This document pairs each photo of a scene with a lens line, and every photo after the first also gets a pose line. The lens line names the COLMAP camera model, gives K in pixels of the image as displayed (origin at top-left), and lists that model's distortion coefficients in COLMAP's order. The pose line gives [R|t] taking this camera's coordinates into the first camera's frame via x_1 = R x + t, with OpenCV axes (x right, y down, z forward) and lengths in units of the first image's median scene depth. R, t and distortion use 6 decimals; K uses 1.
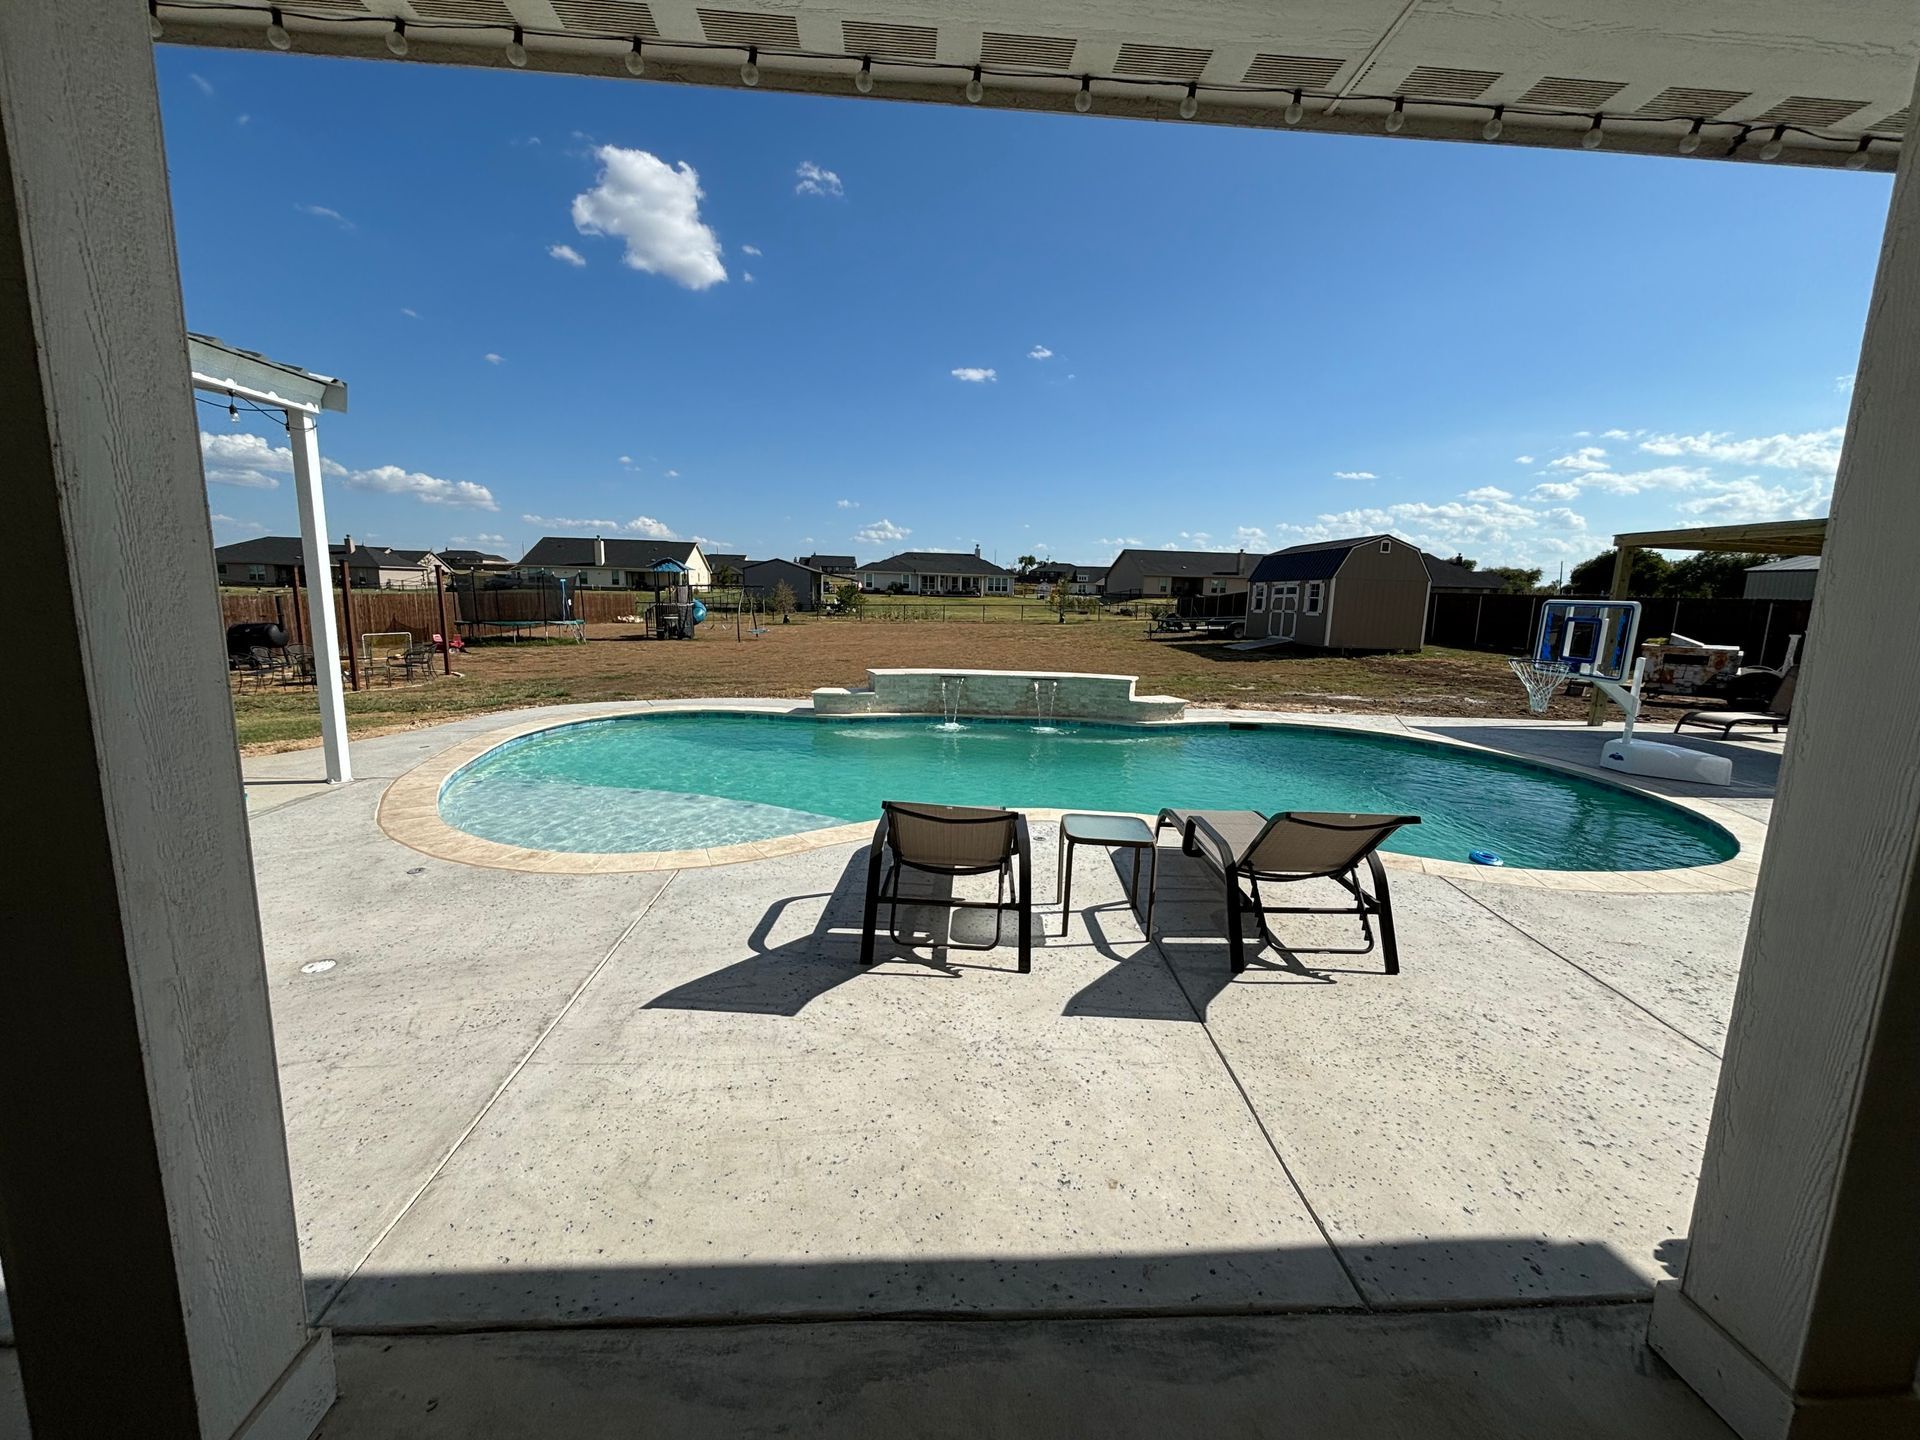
lens RADIAL K [[797.4, 0, 906.3], [0, 797.4, 717.8], [0, 0, 1]] dist [-0.001213, -0.000013]
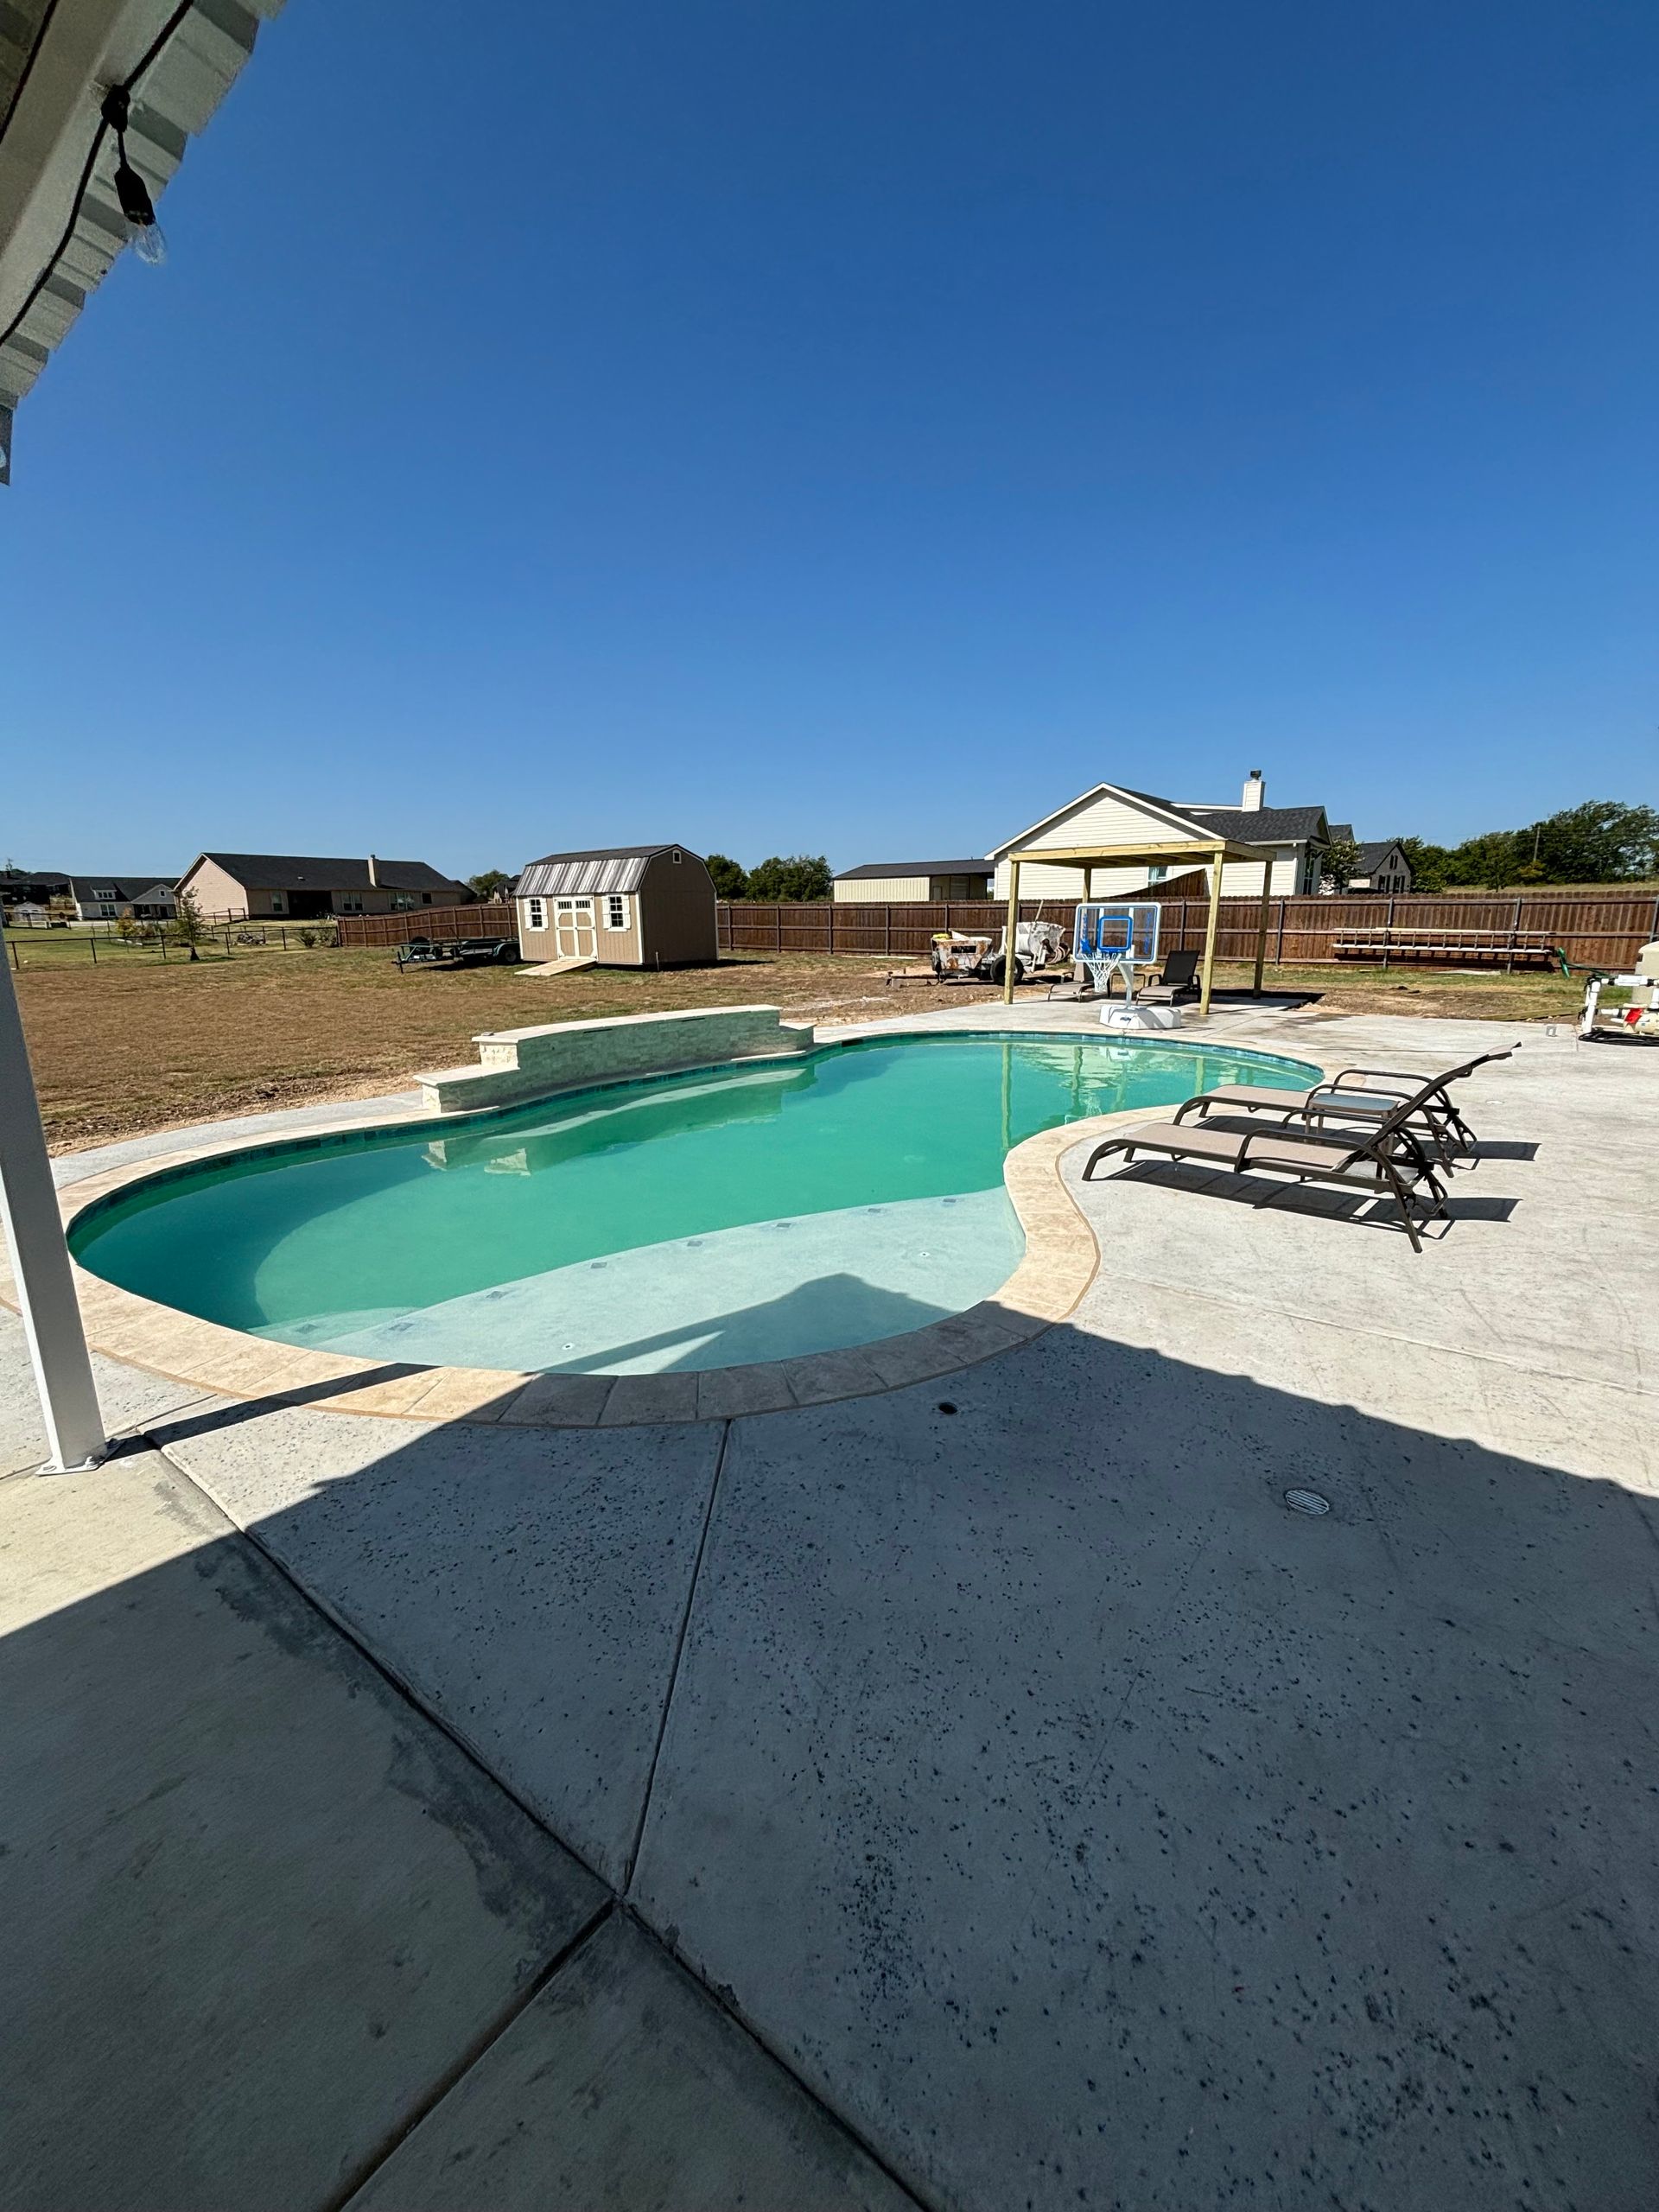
lens RADIAL K [[918.7, 0, 829.5], [0, 918.7, 1106.0], [0, 0, 1]] dist [-0.001213, -0.000013]
pose [[0.635479, -0.193086, 0.747586, -0.488758], [0.149566, 0.980671, 0.126150, -0.060882], [-0.757494, 0.031648, 0.652075, 0.247228]]
